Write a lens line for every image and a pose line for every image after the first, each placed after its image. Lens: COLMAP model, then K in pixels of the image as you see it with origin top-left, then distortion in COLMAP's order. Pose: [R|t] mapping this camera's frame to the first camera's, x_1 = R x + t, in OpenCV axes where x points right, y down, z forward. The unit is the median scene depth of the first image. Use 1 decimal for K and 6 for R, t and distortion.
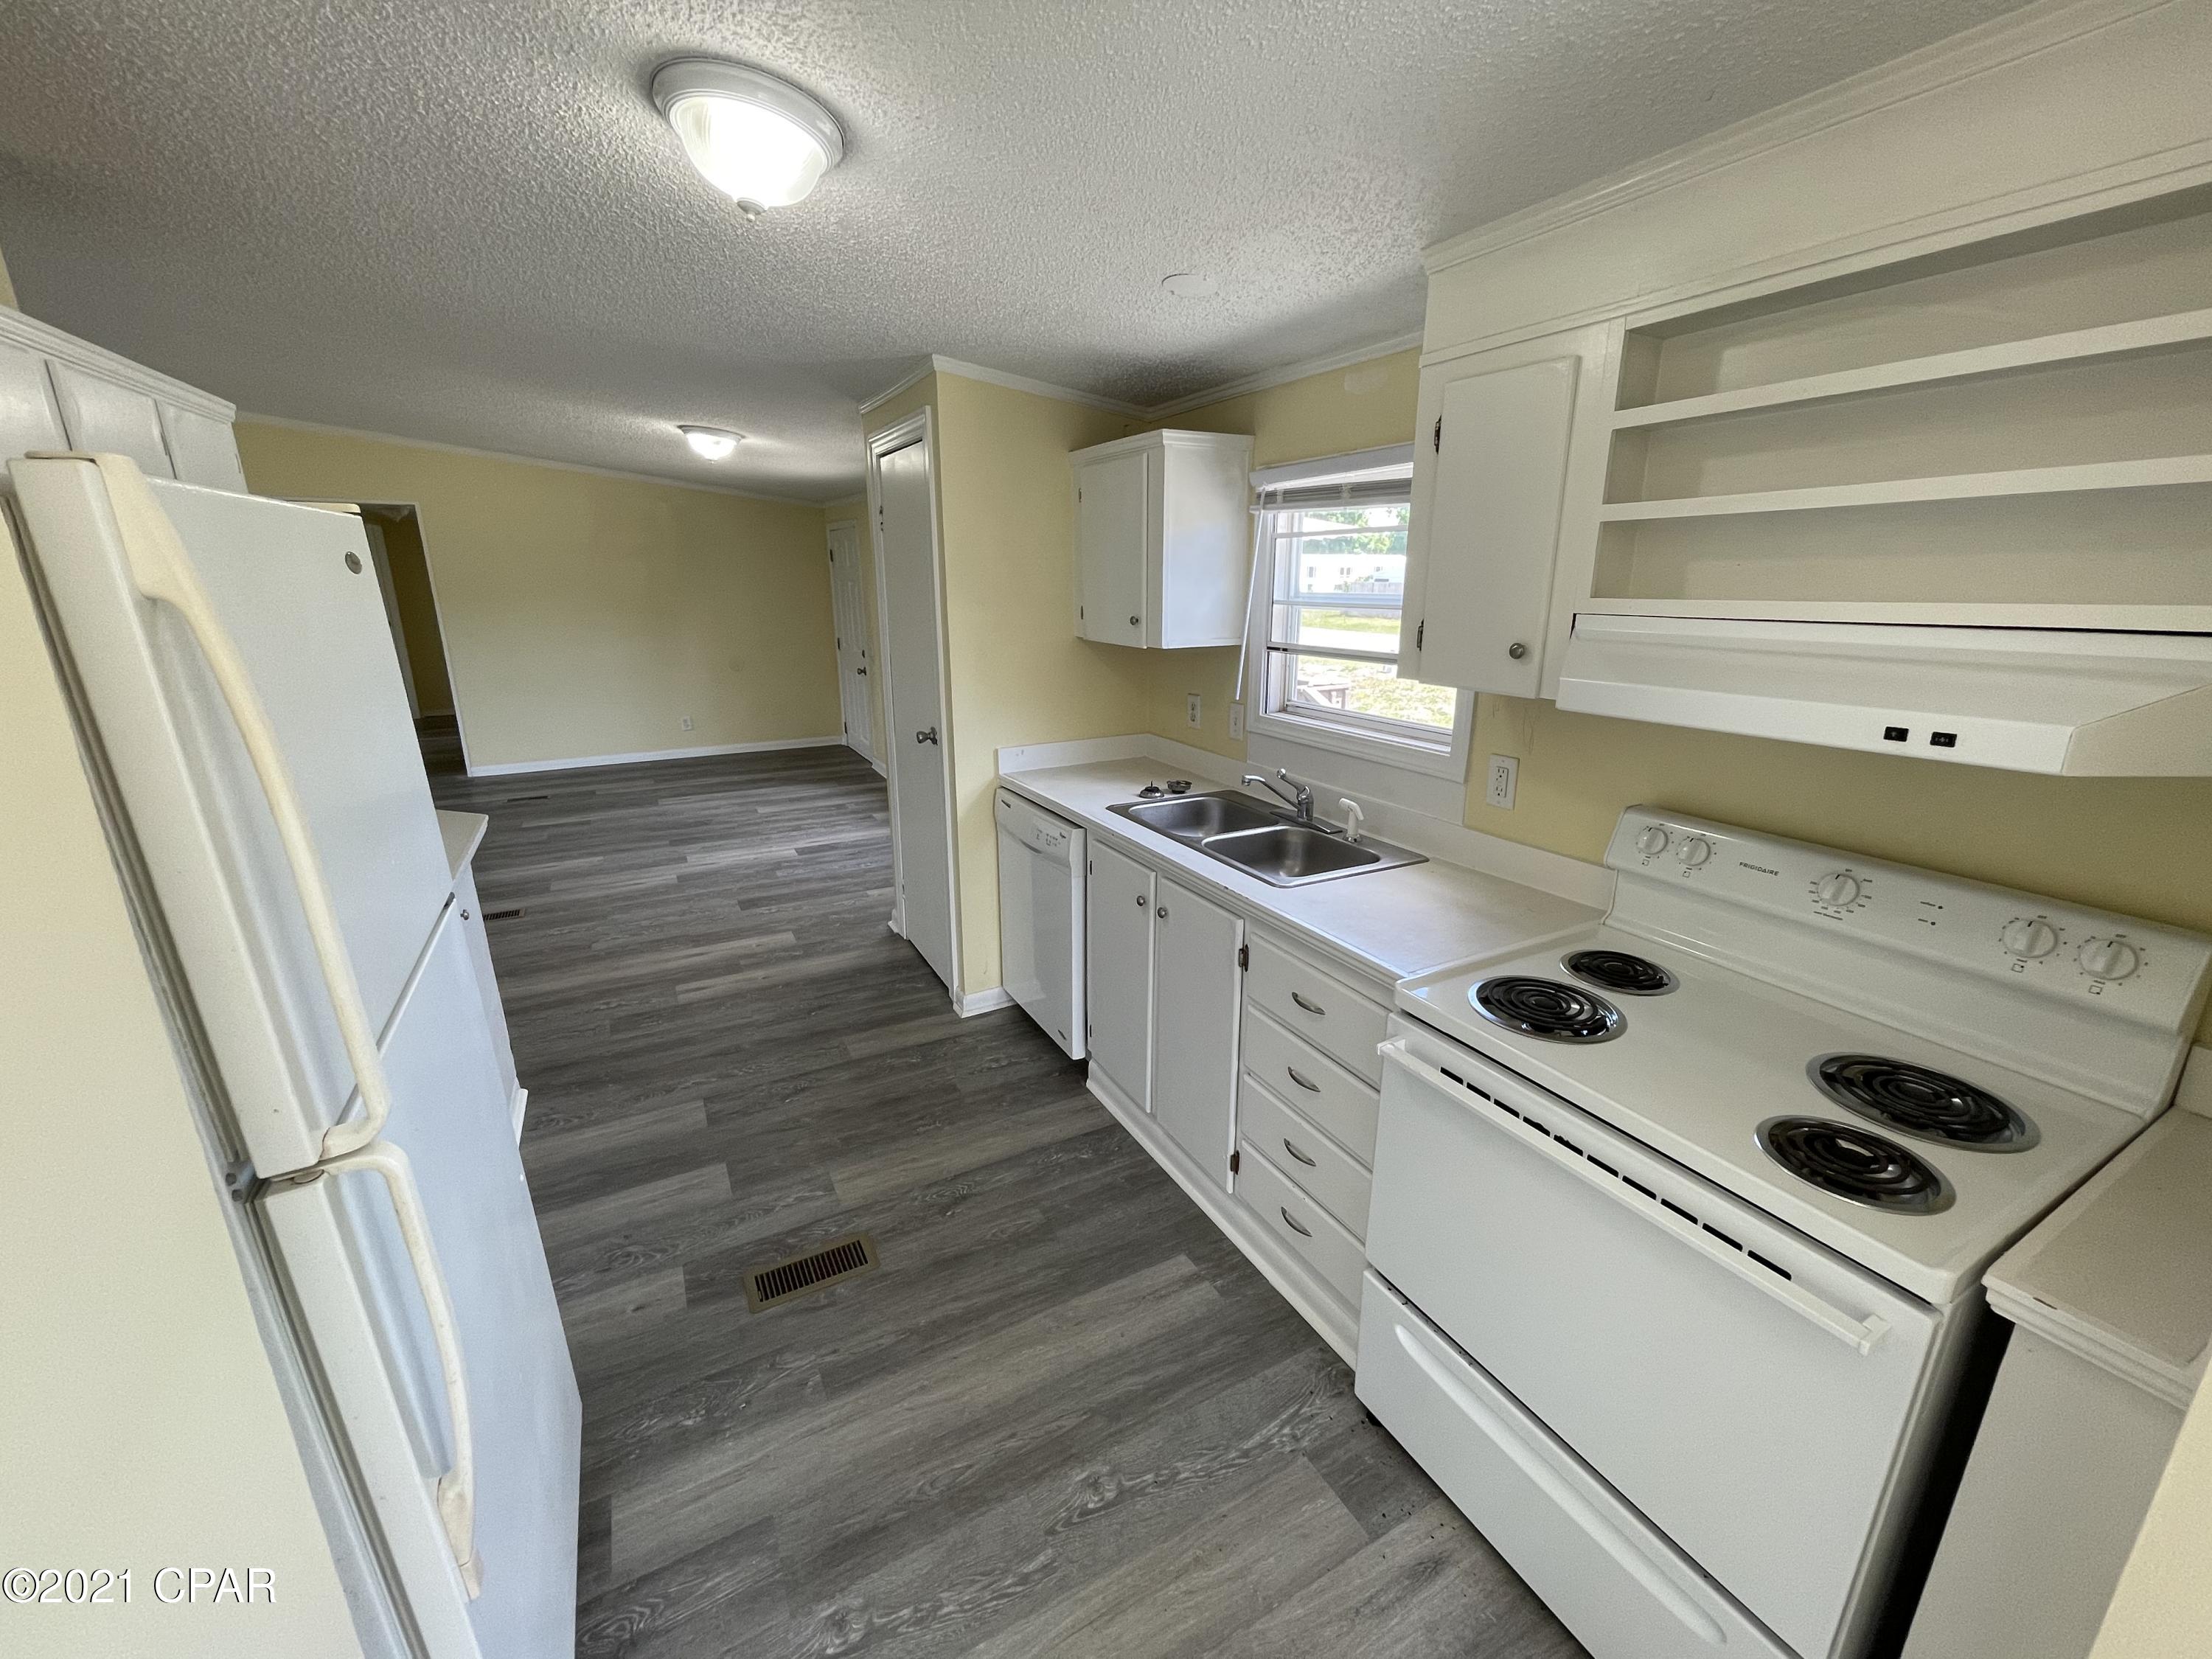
lens RADIAL K [[892.7, 0, 1117.1], [0, 892.7, 823.4], [0, 0, 1]] dist [-0.004781, 0.000176]
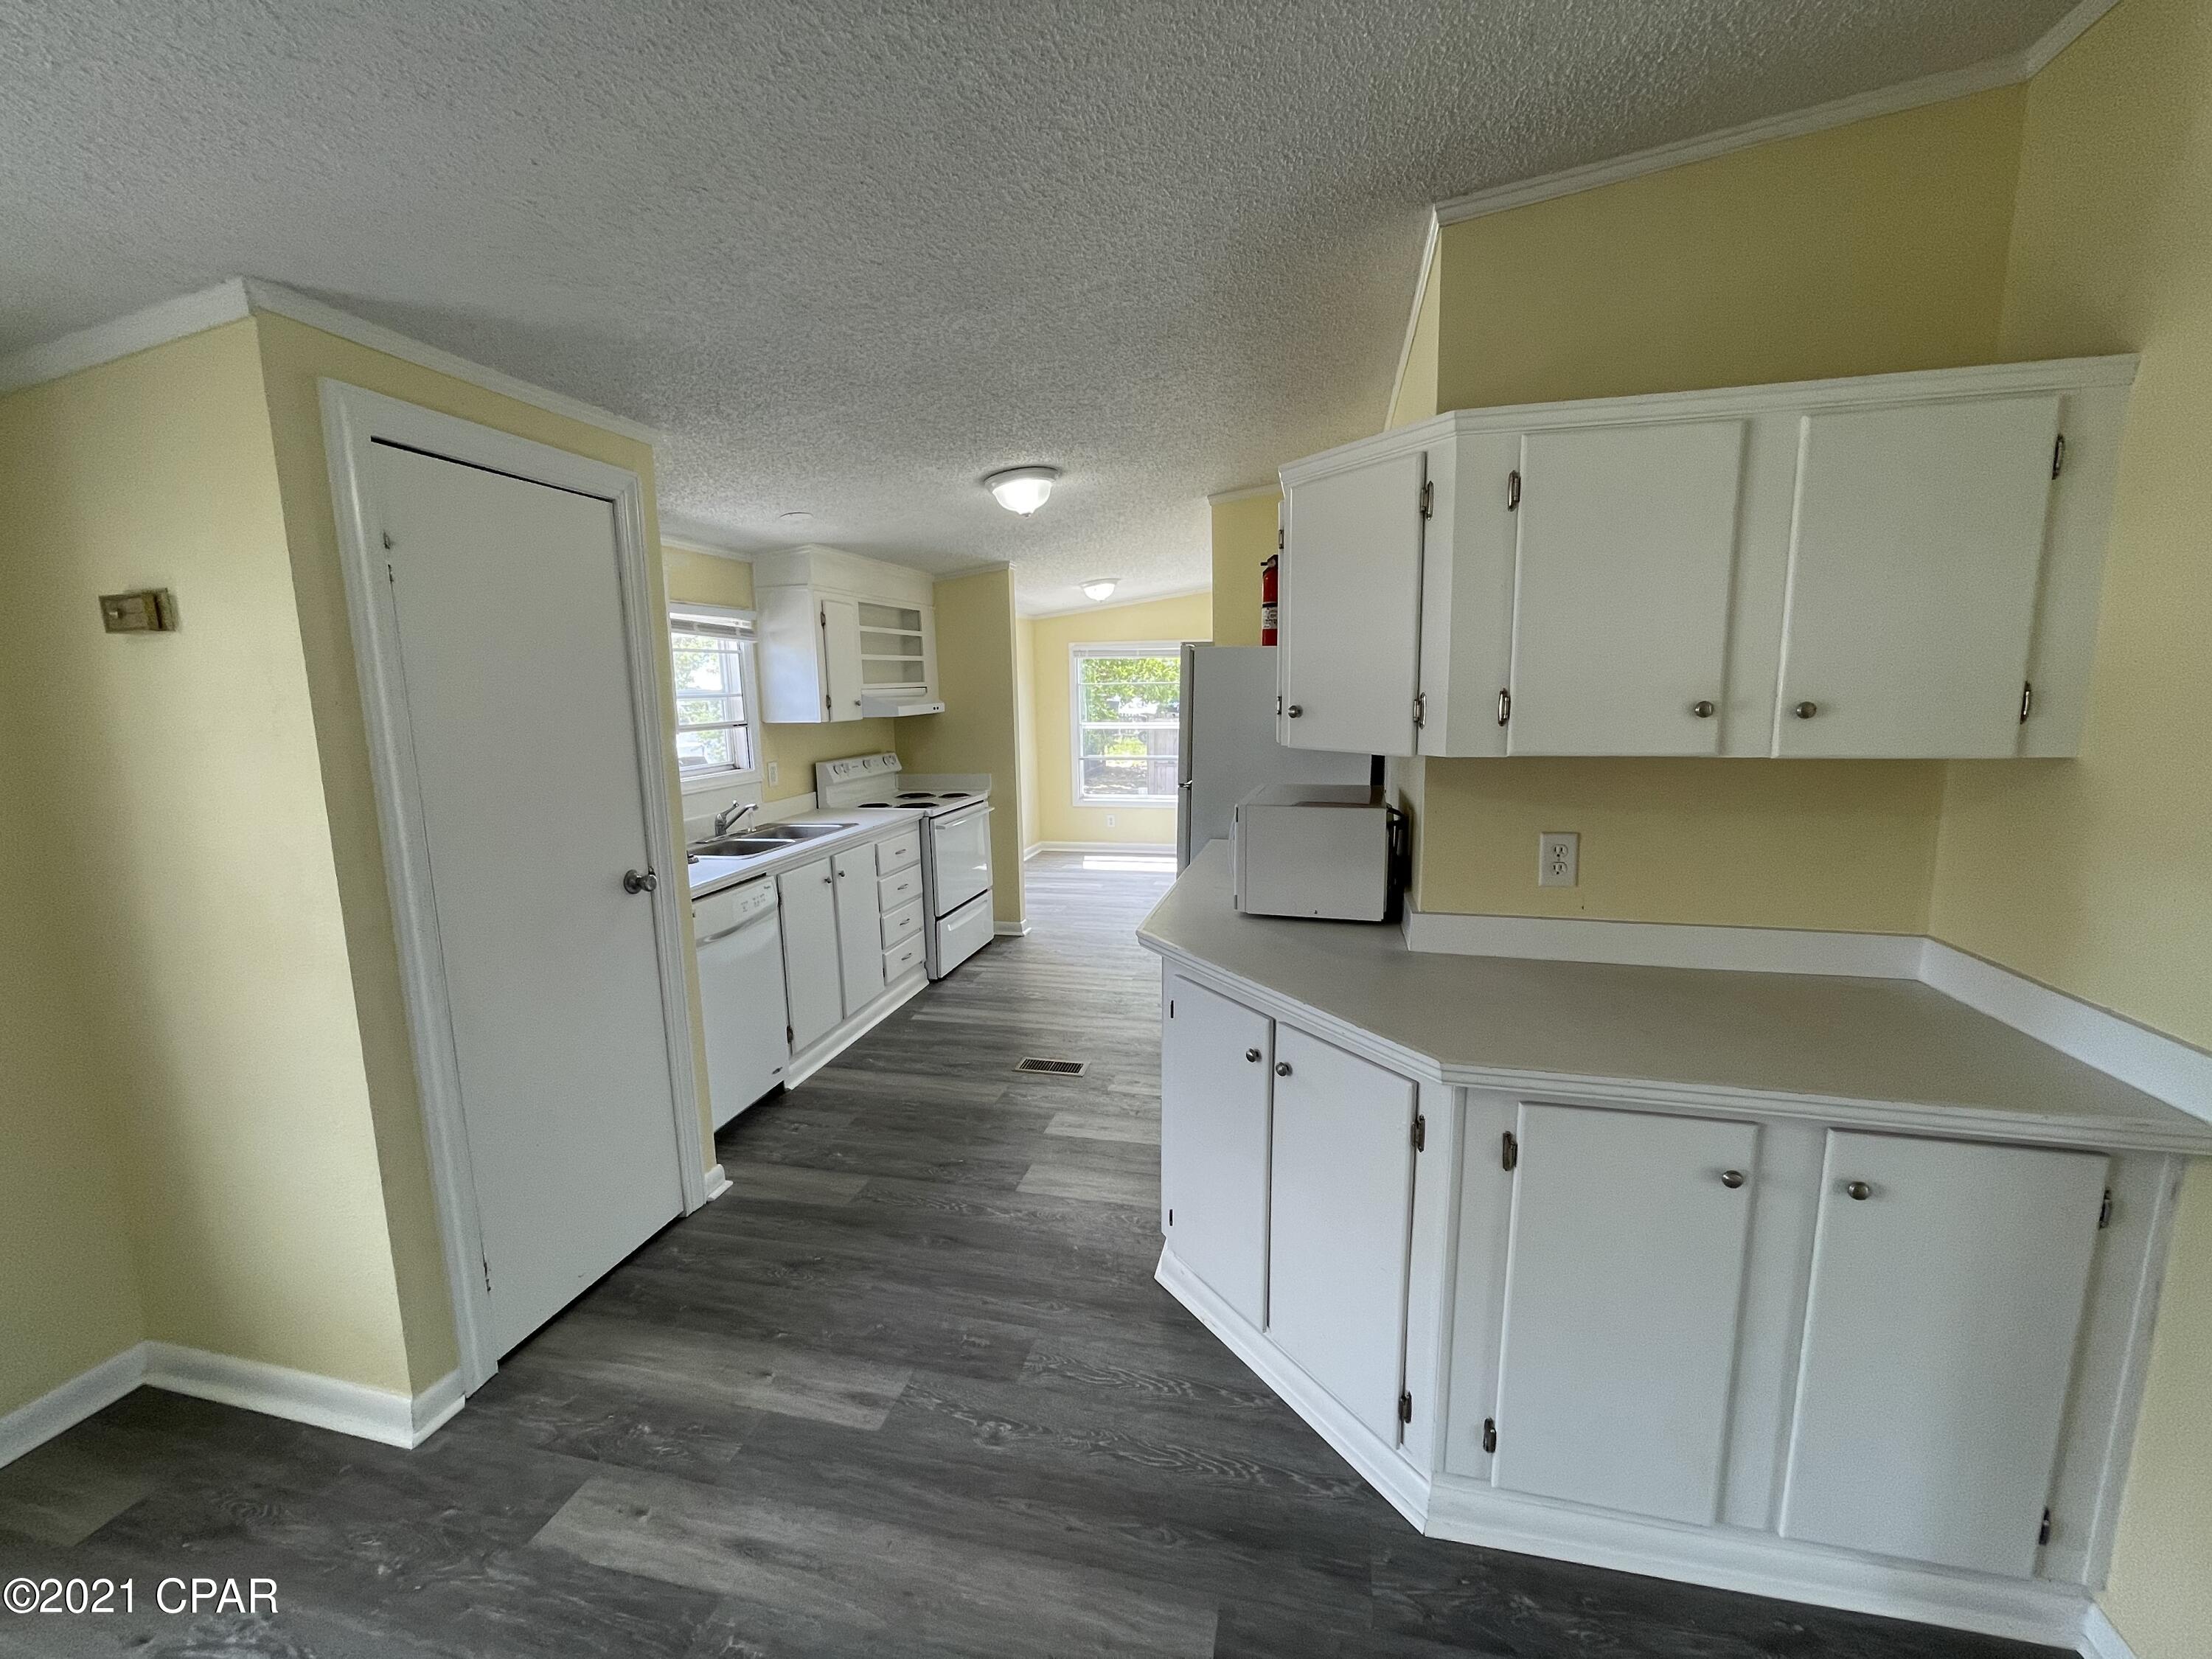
lens RADIAL K [[892.7, 0, 1117.1], [0, 892.7, 823.4], [0, 0, 1]] dist [-0.004781, 0.000176]
pose [[-0.744628, -0.089002, 0.661519, -1.171360], [0.197543, 0.917288, 0.345775, -0.377520], [-0.637578, 0.388152, -0.665456, 1.440207]]
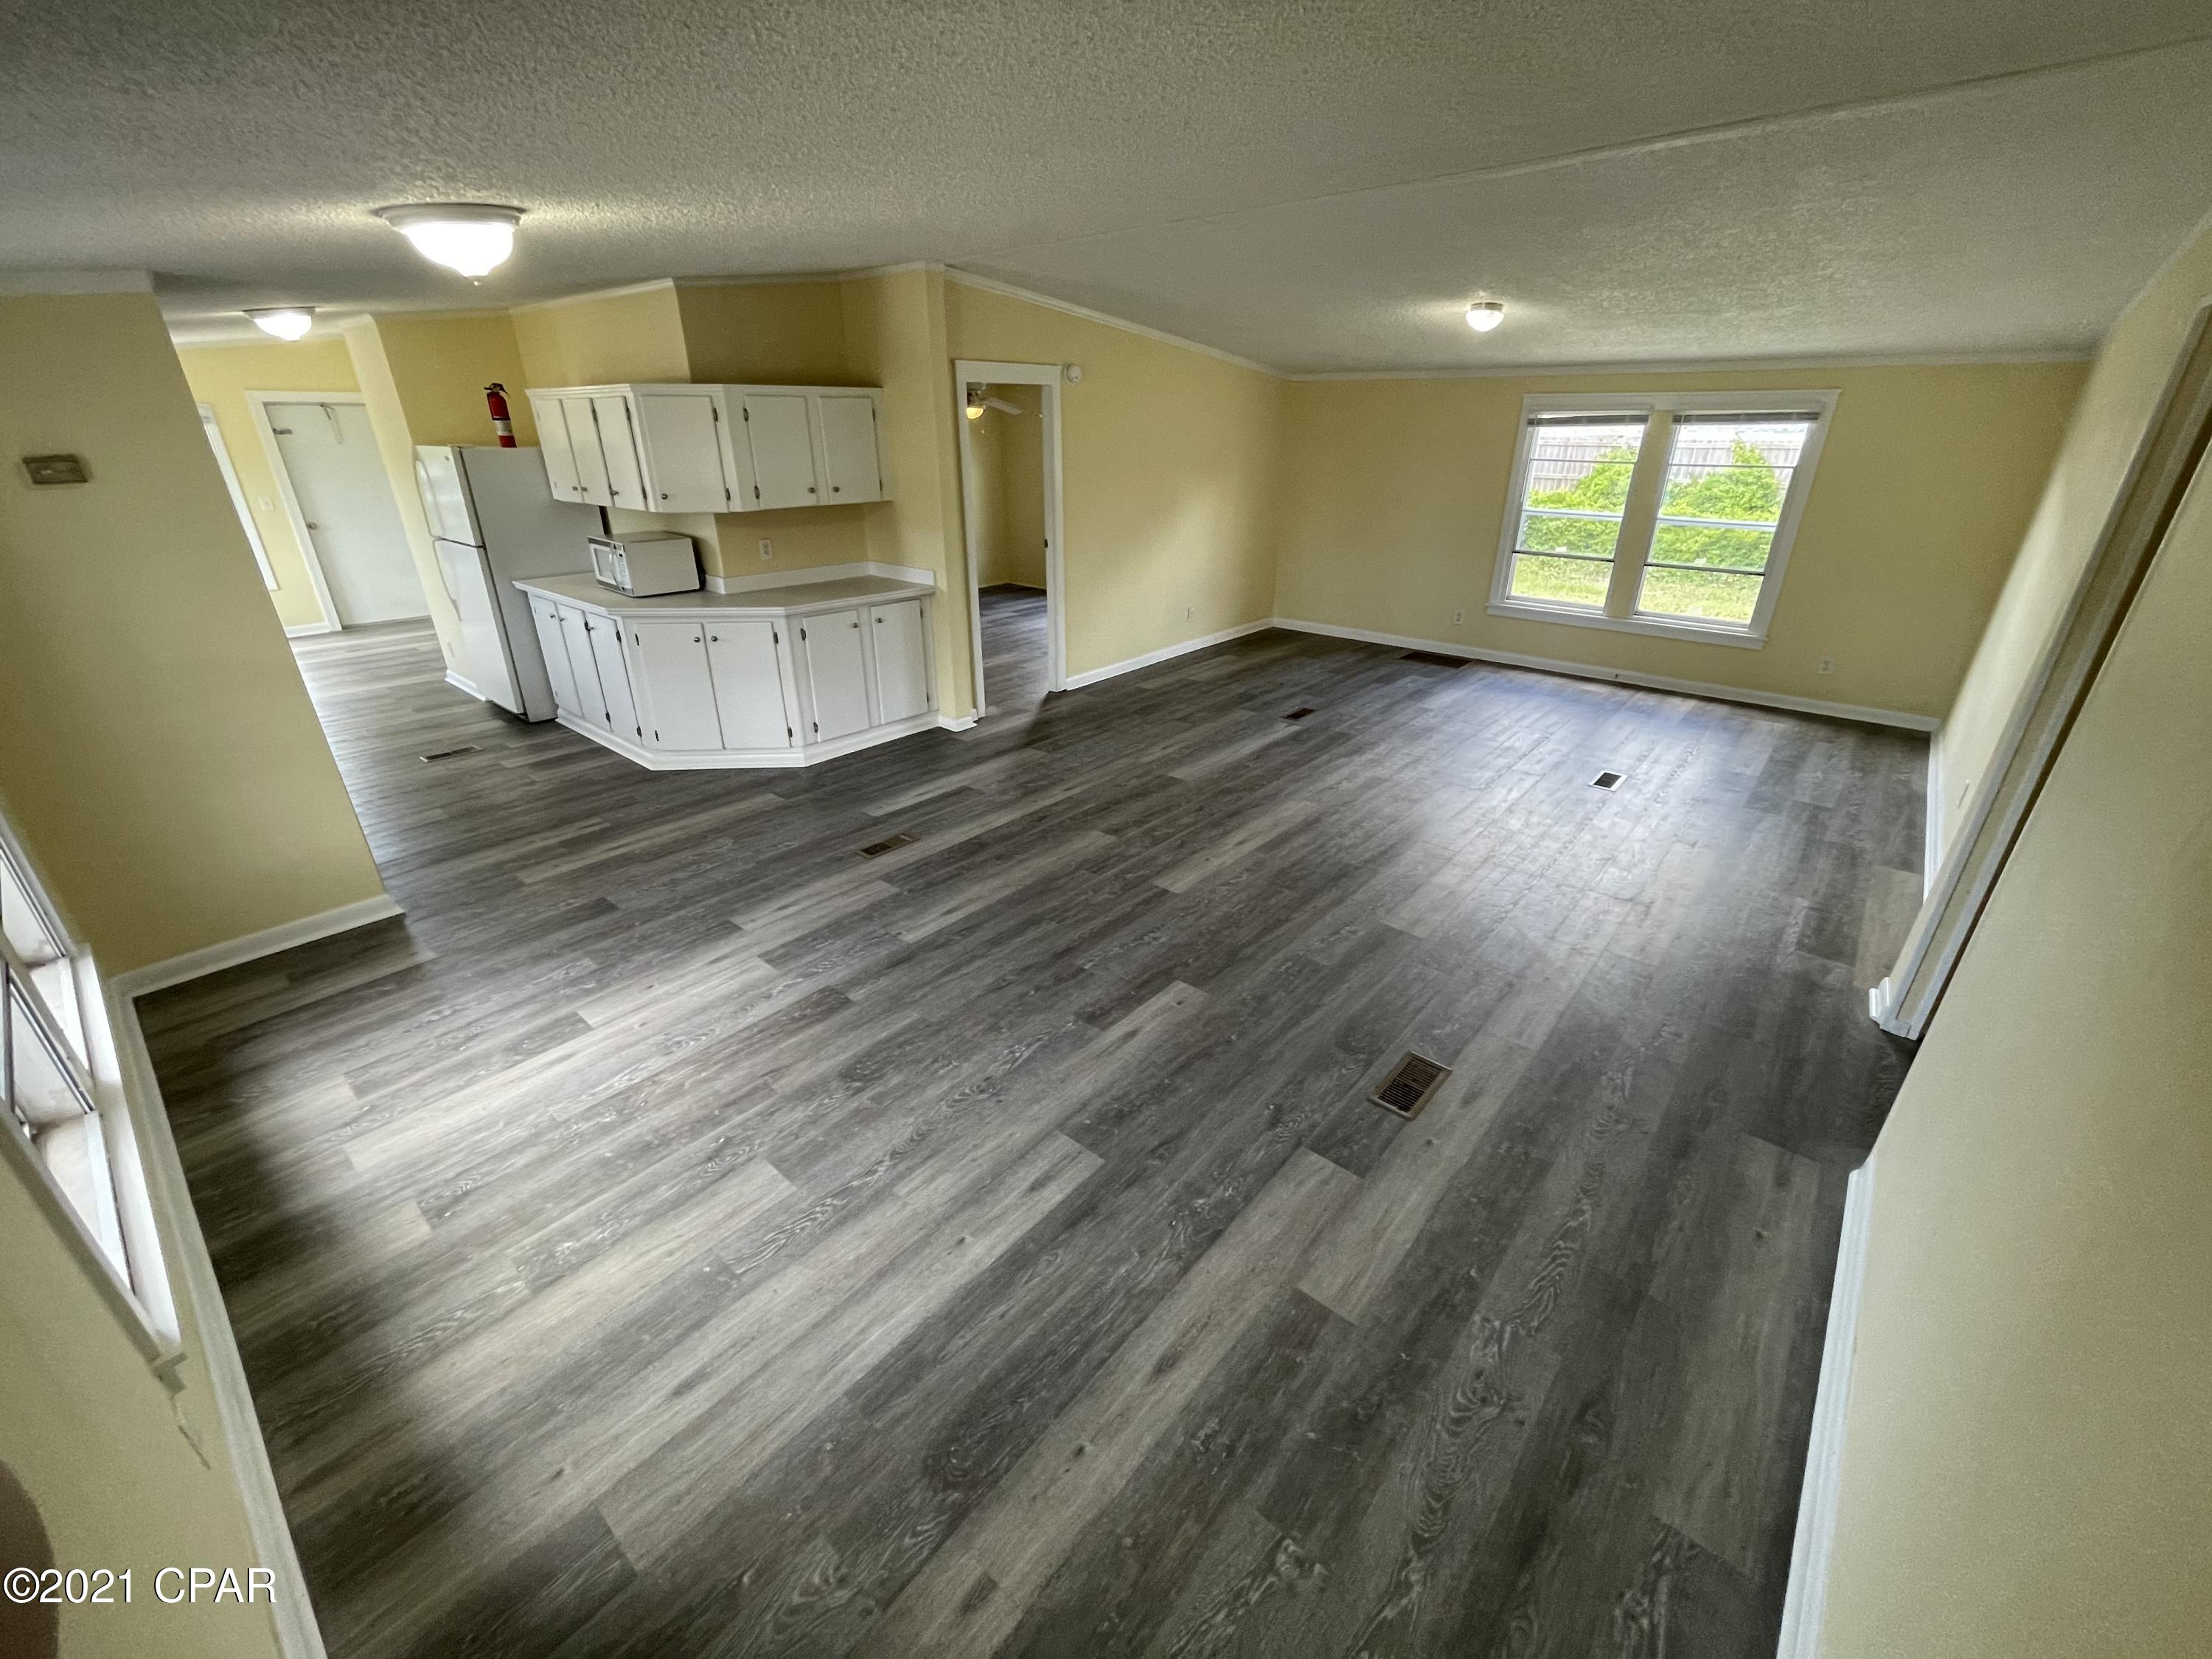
lens RADIAL K [[892.7, 0, 1117.1], [0, 892.7, 823.4], [0, 0, 1]] dist [-0.004781, 0.000176]
pose [[-0.933859, 0.144340, -0.327220, -0.958176], [-0.101470, 0.770410, 0.629422, -0.857604], [0.342944, 0.620995, -0.704808, 2.712864]]
